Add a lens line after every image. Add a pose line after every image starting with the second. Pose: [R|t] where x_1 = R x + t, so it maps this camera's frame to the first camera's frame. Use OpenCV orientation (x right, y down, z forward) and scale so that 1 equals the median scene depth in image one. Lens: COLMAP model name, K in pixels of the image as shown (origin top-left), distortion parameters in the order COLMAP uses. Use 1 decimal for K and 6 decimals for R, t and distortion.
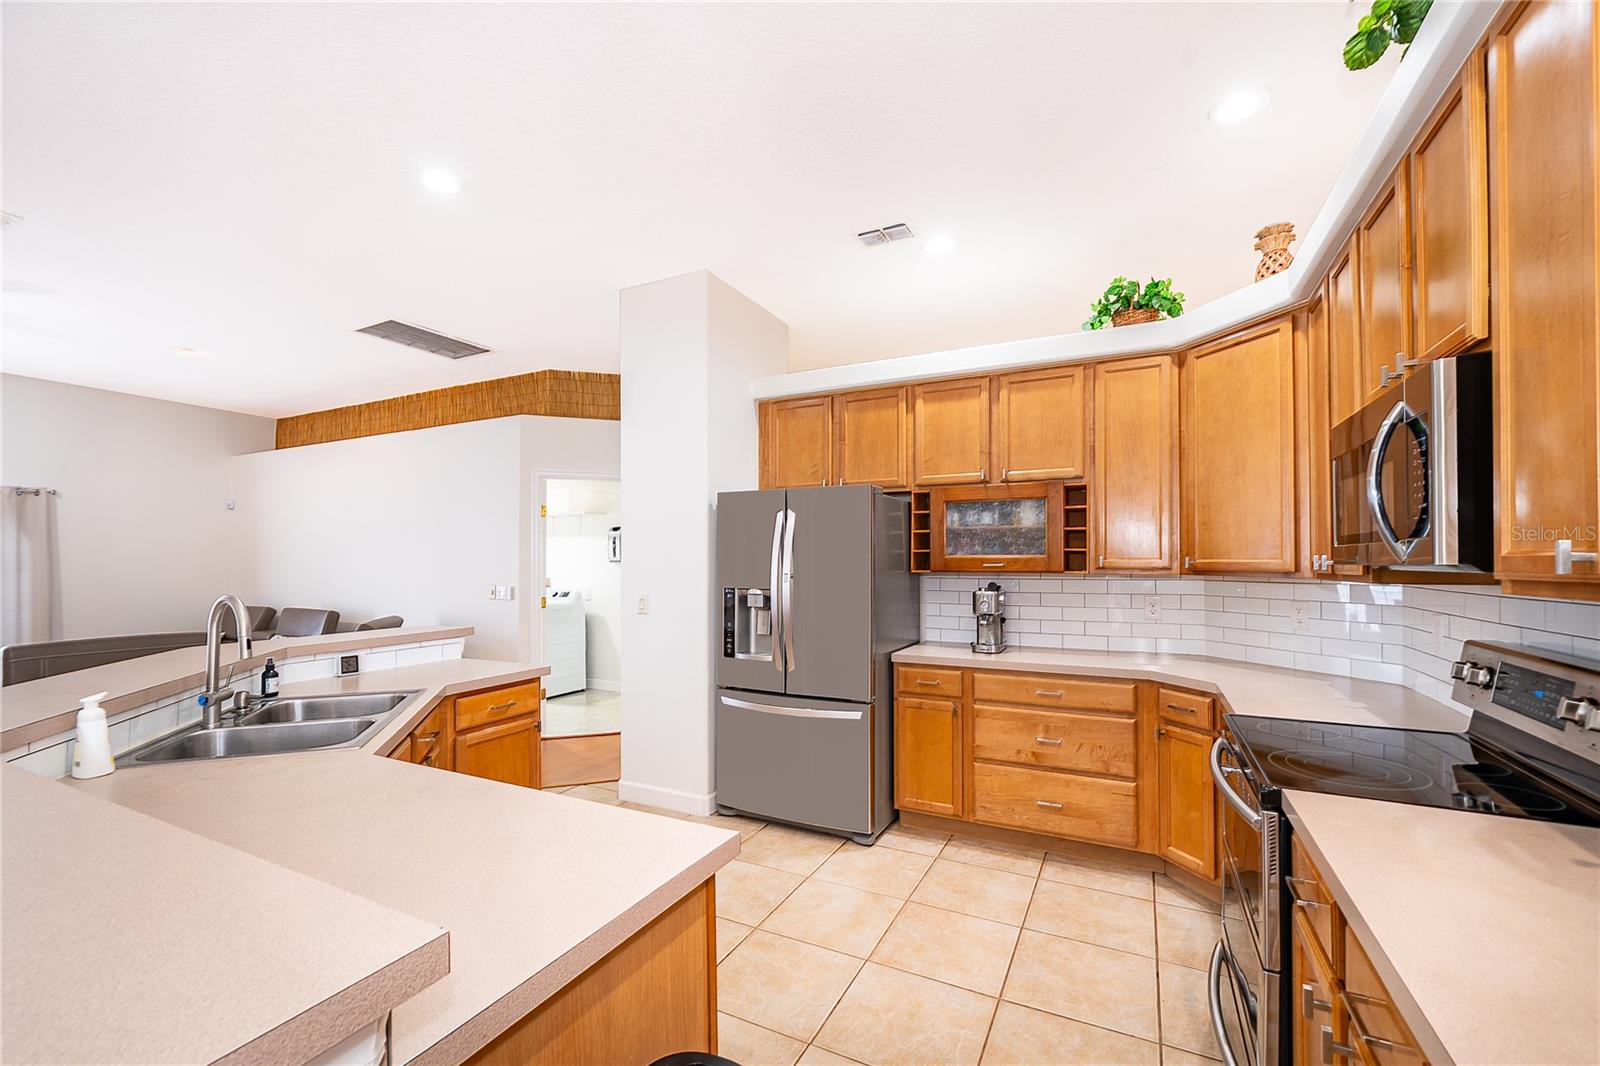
lens RADIAL K [[658.2, 0, 796.7], [0, 658.2, 560.5], [0, 0, 1]] dist [0.002483, -0.001567]
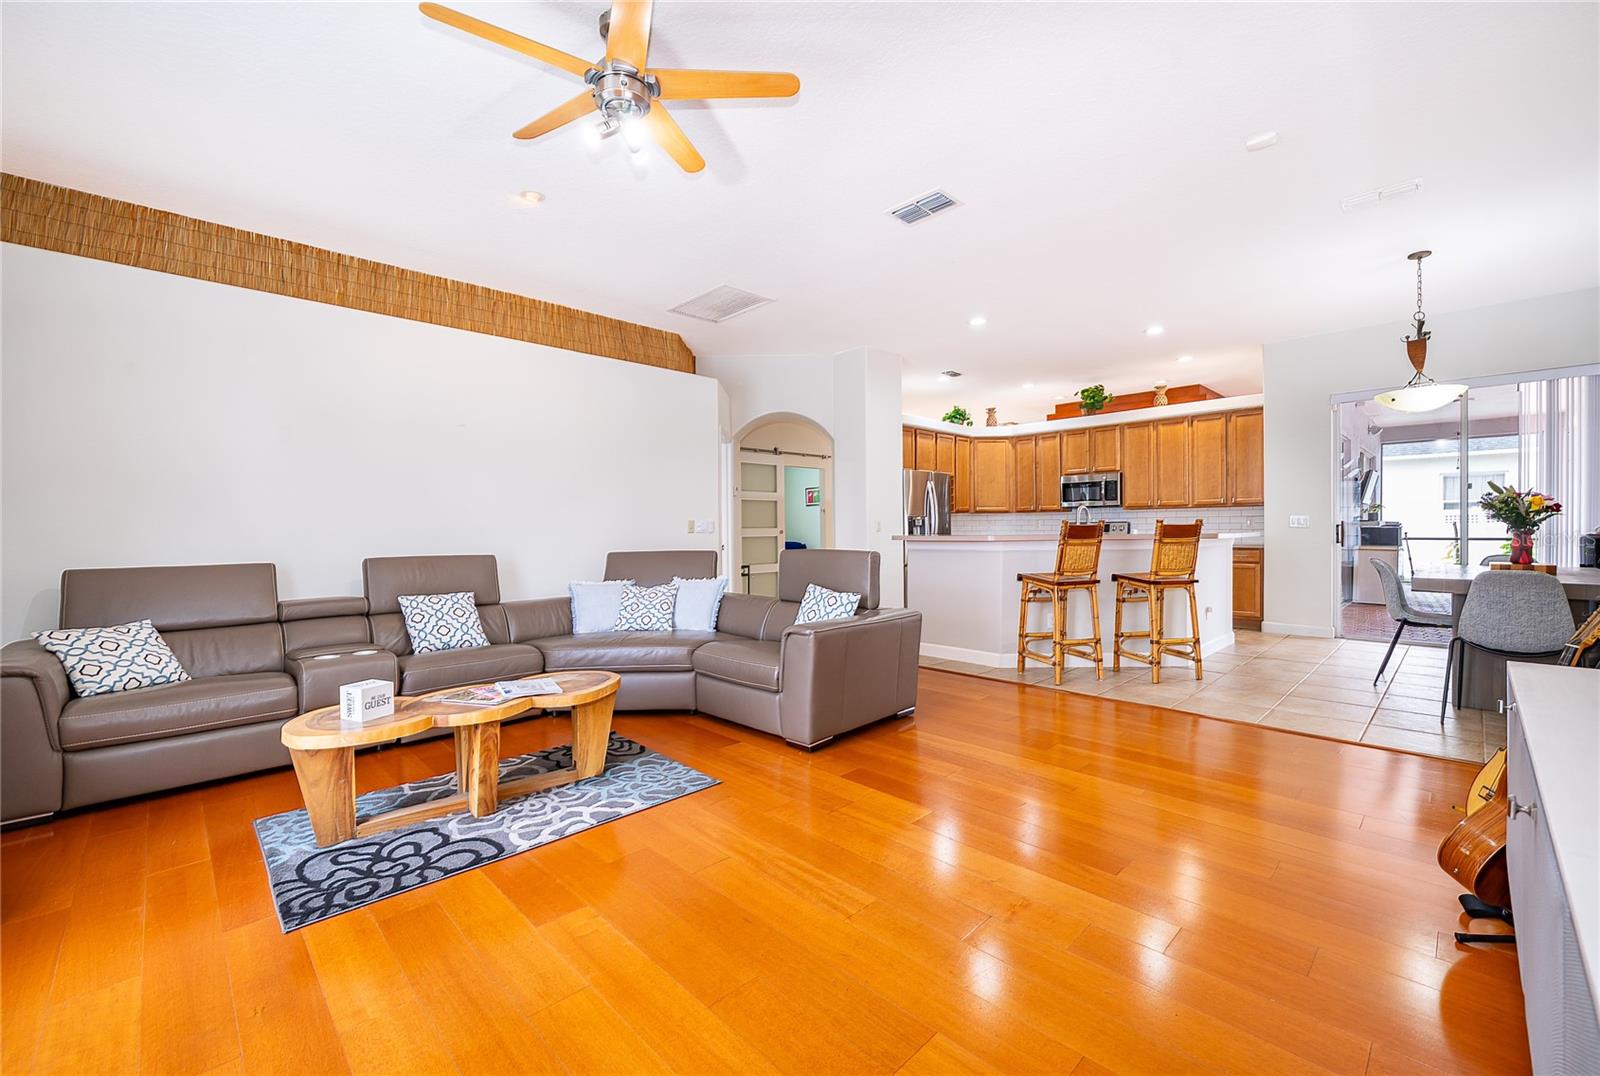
lens RADIAL K [[658.2, 0, 805.1], [0, 658.2, 529.6], [0, 0, 1]] dist [0.002483, -0.001567]
pose [[0.313899, -0.004752, 0.949444, -2.320708], [0.007626, 0.999968, 0.002483, 0.080193], [-0.949426, 0.006461, 0.313925, 0.723257]]
